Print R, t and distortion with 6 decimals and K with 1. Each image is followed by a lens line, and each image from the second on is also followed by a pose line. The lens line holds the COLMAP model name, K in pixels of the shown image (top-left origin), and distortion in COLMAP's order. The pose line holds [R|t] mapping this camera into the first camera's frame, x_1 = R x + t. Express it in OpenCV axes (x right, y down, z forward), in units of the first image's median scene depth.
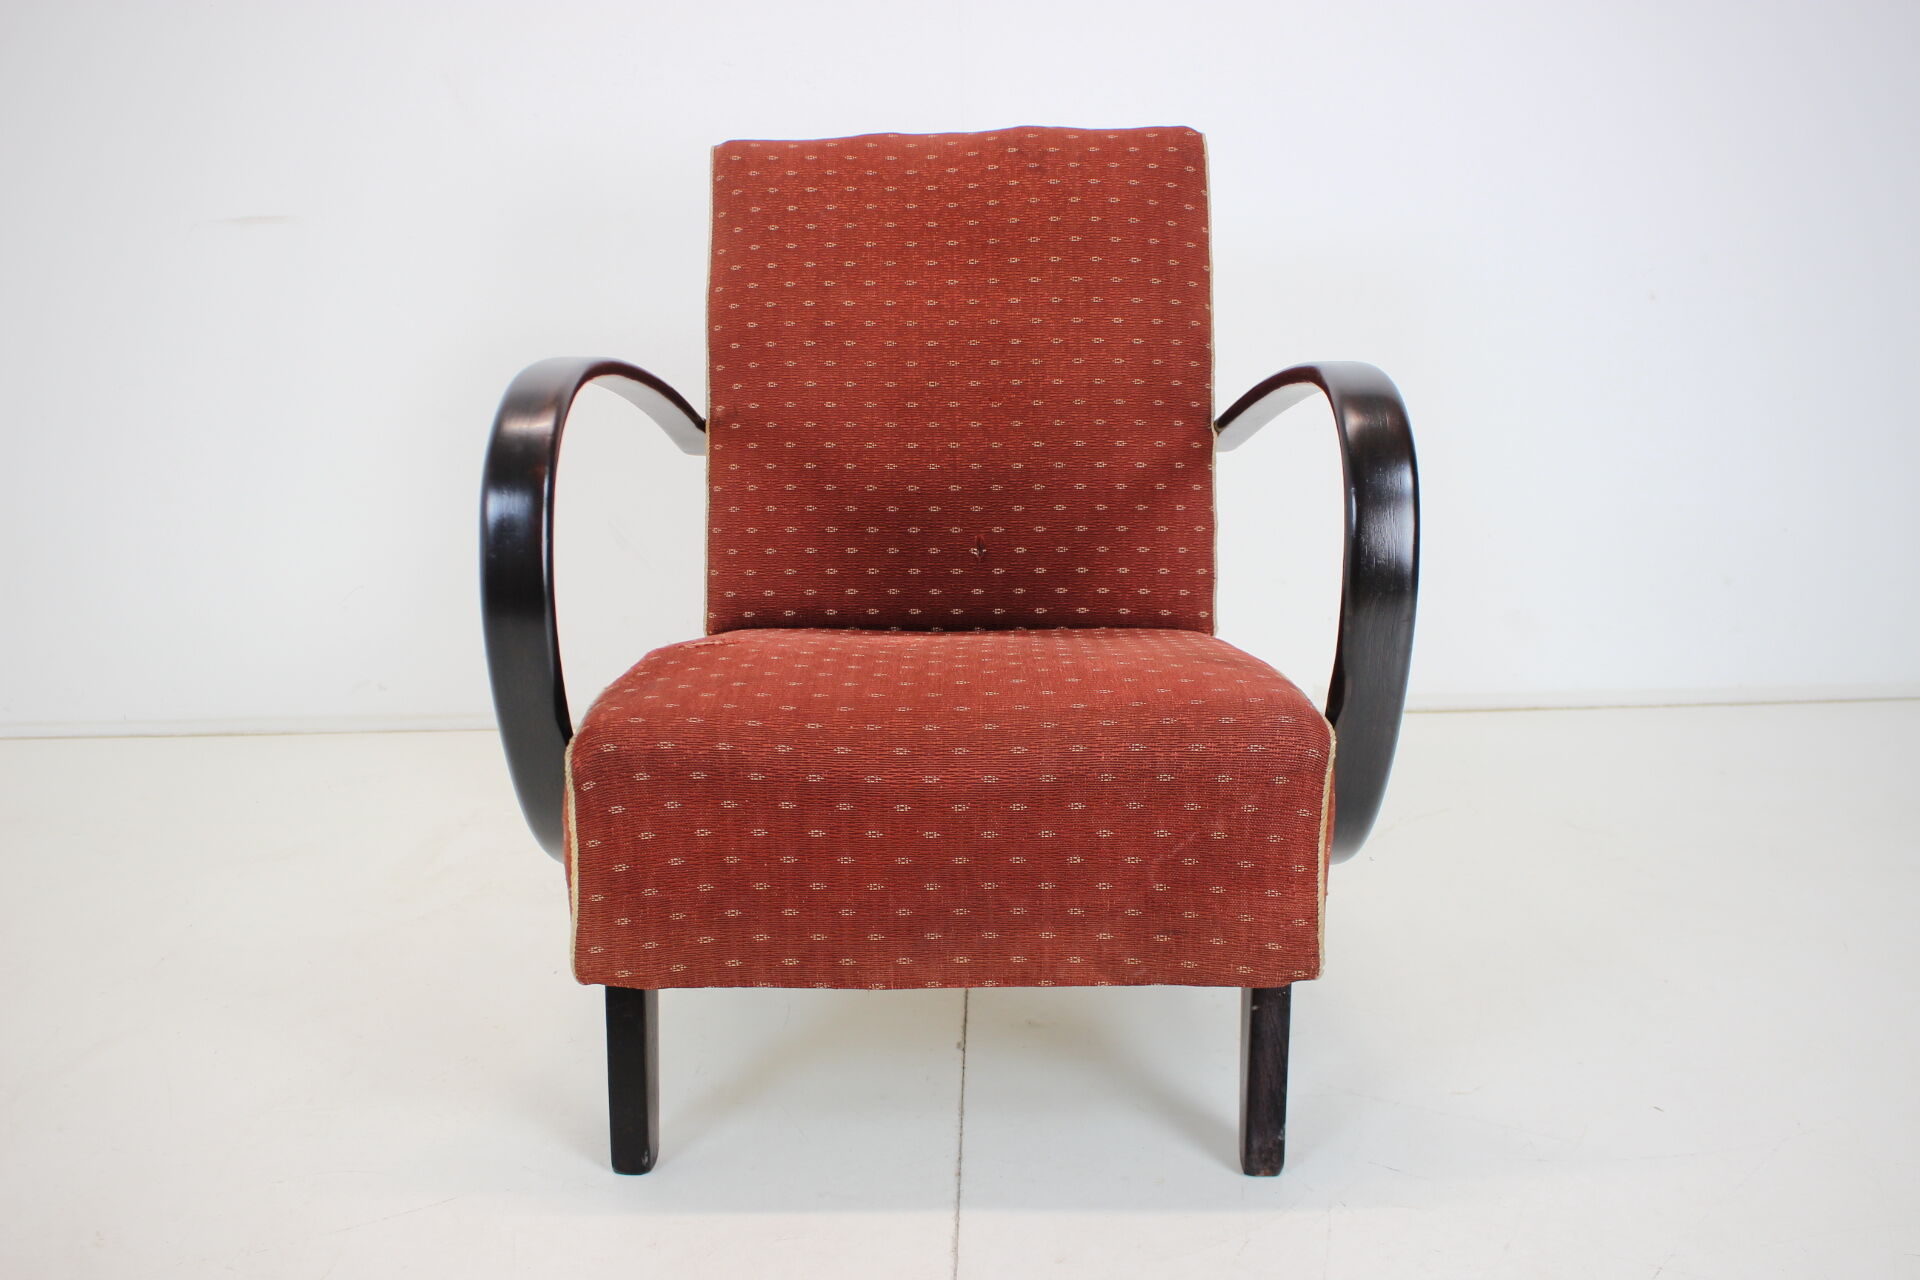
lens RADIAL K [[1821.8, 0, 1056.8], [0, 1821.8, 669.5], [0, 0, 1]] dist [-0.102994, 0.000000]
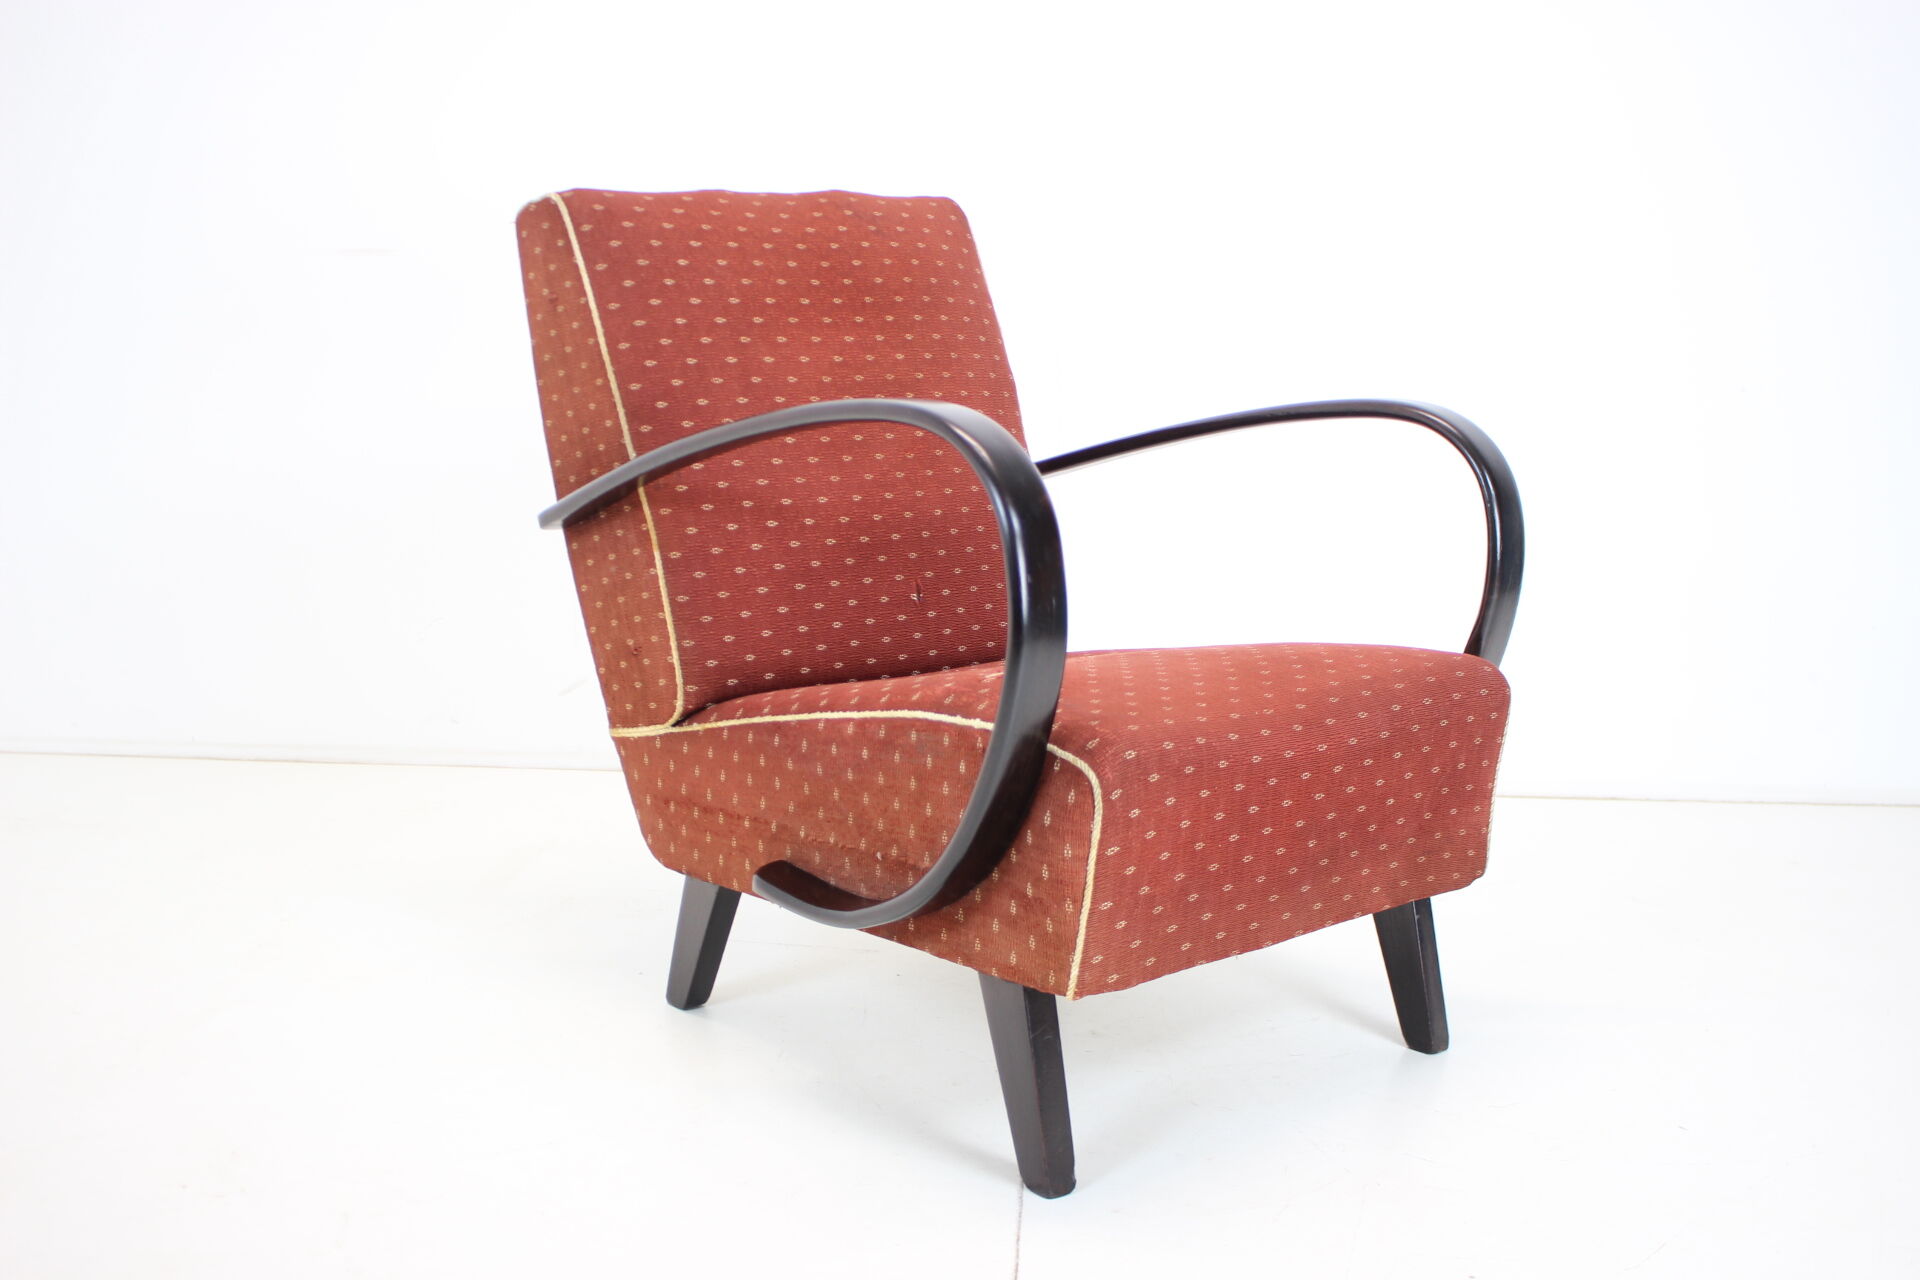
lens RADIAL K [[2063.6, 0, 962.5], [0, 2063.6, 682.3], [0, 0, 1]] dist [-0.079116, 0.000000]
pose [[0.758275, -0.105706, 0.643308, -0.780413], [0.147005, 0.989077, -0.010756, -0.000467], [-0.635145, 0.102726, 0.765532, 0.092227]]
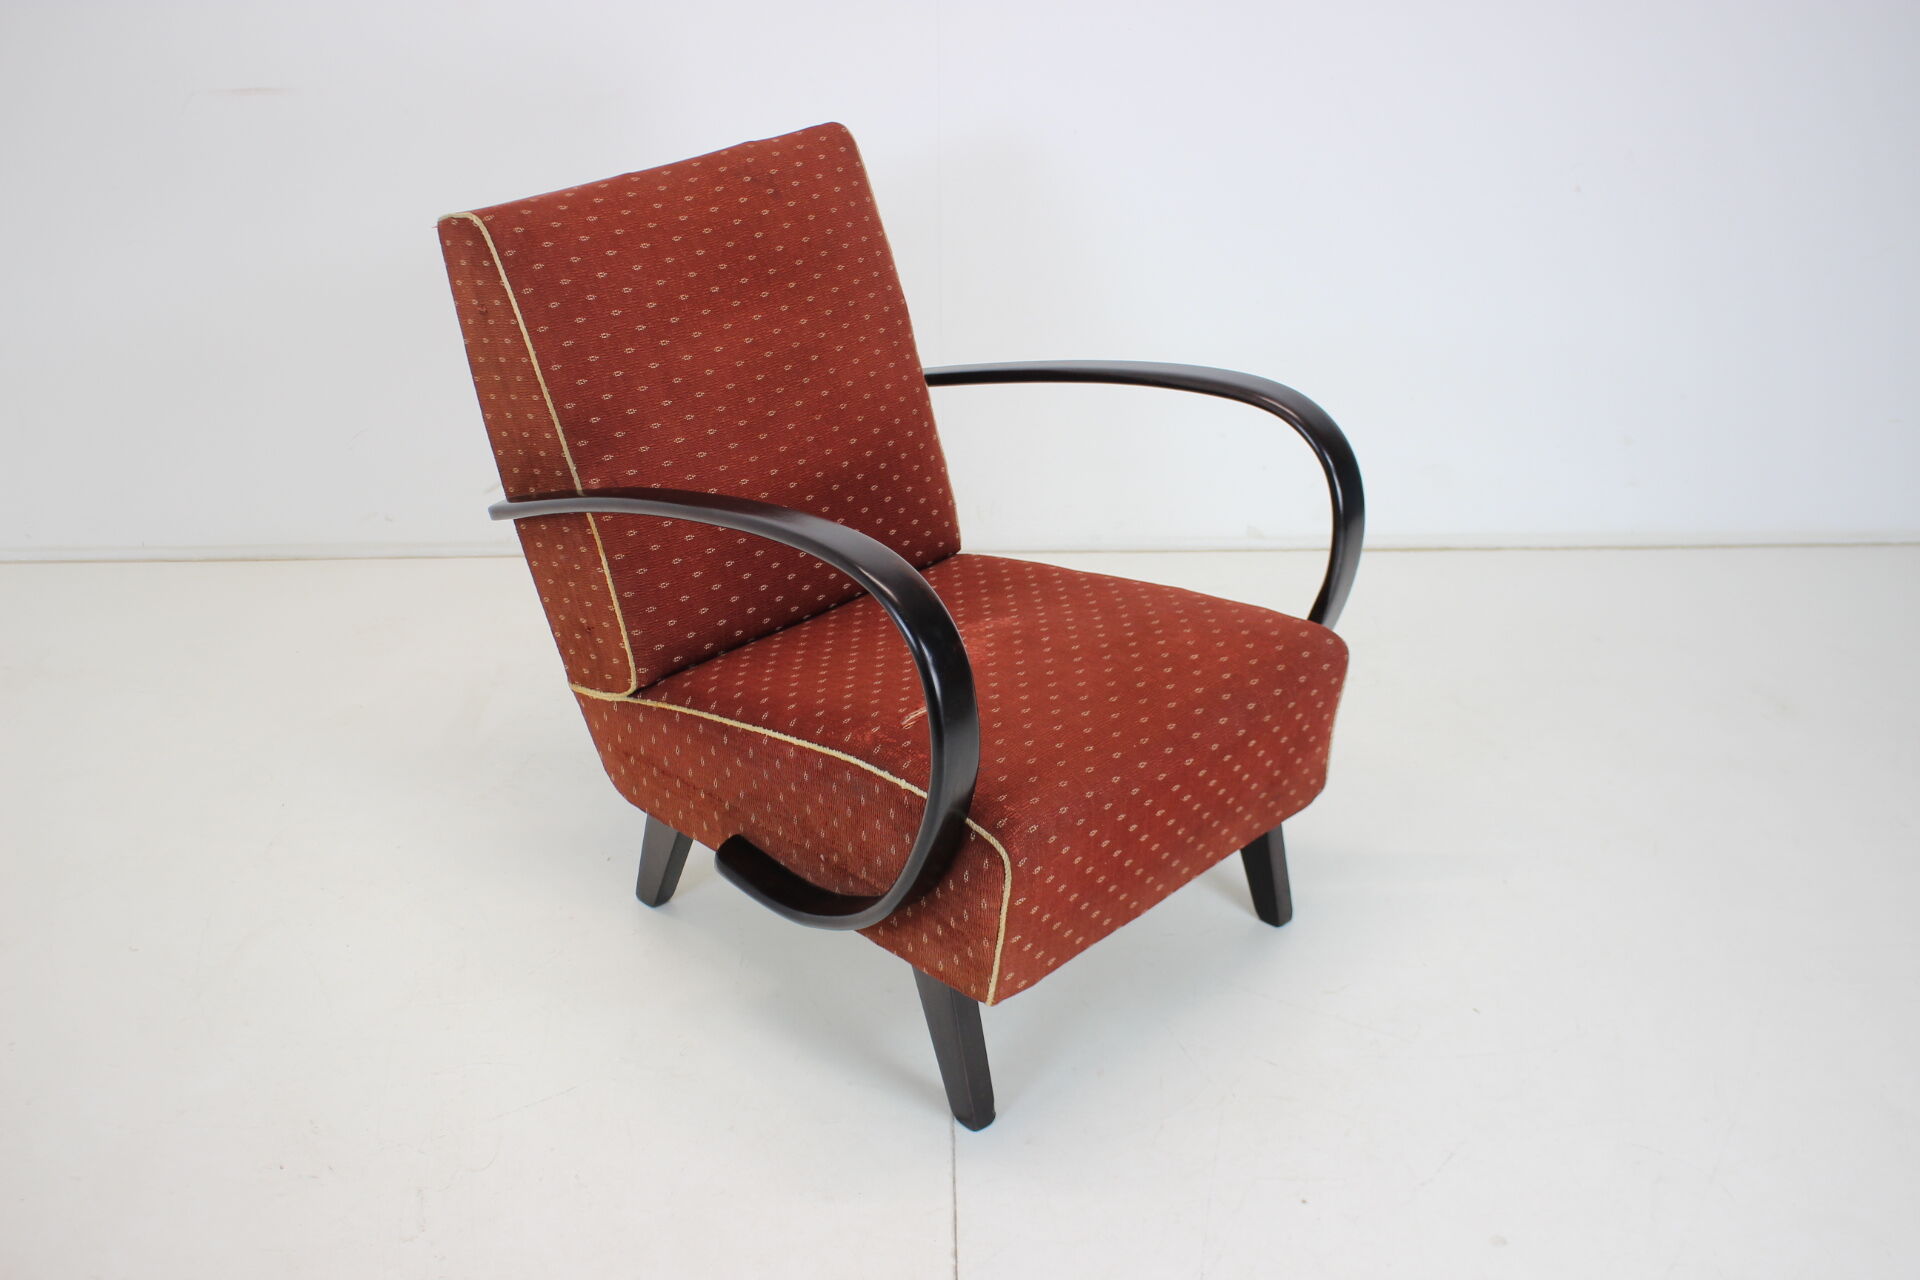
lens RADIAL K [[2063.6, 0, 954.9], [0, 2063.6, 652.8], [0, 0, 1]] dist [-0.079116, 0.000000]
pose [[0.709548, -0.324710, 0.625384, -0.831597], [0.178606, 0.941393, 0.286145, -0.361401], [-0.681646, -0.091337, 0.725959, -0.016277]]
